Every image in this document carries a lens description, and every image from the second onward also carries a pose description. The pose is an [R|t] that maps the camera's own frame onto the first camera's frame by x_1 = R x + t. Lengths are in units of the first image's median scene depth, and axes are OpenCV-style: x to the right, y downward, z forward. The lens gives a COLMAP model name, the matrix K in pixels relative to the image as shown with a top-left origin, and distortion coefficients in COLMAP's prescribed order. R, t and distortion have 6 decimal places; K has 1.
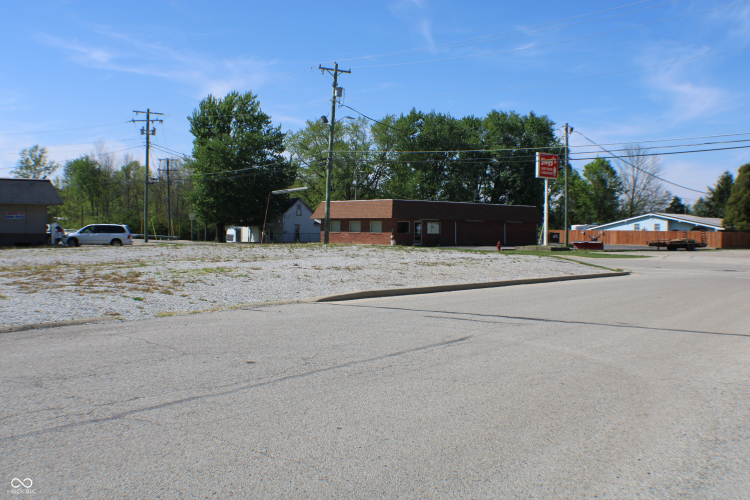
lens RADIAL K [[910.1, 0, 383.2], [0, 910.1, 248.1], [0, 0, 1]] dist [-0.176123, 0.000000]
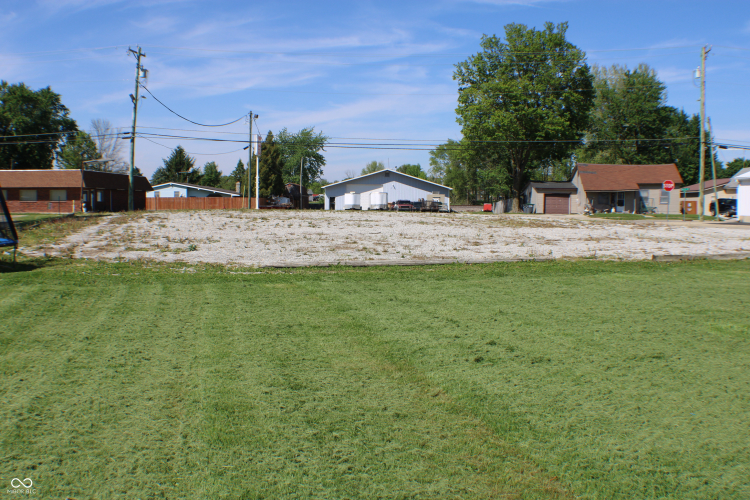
lens RADIAL K [[902.9, 0, 377.9], [0, 902.9, 253.2], [0, 0, 1]] dist [-0.146338, 0.000000]
pose [[0.623372, -0.053459, 0.780096, -0.429359], [0.018454, 0.998388, 0.053671, -0.003725], [-0.781708, -0.019061, 0.623354, 0.055137]]
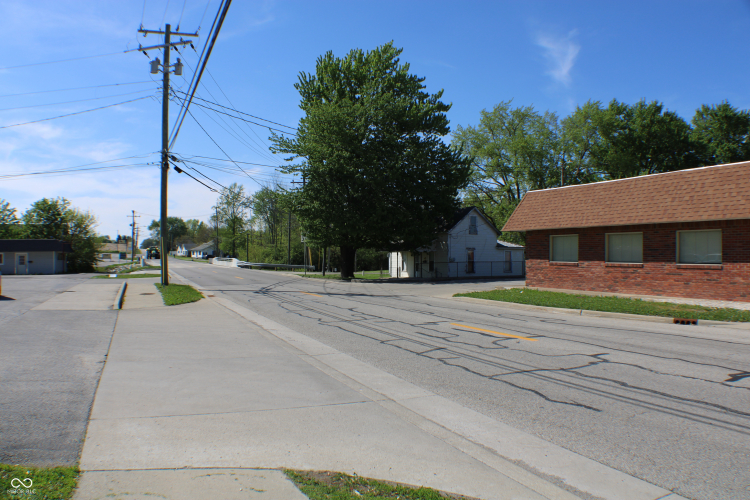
lens RADIAL K [[612.6, 0, 377.6], [0, 612.6, 256.0], [0, 0, 1]] dist [-0.180452, 0.038256]
pose [[0.968867, -0.012018, -0.247290, -0.054500], [0.007175, 0.999765, -0.020477, -0.012599], [0.247478, 0.018066, 0.968725, 0.594006]]
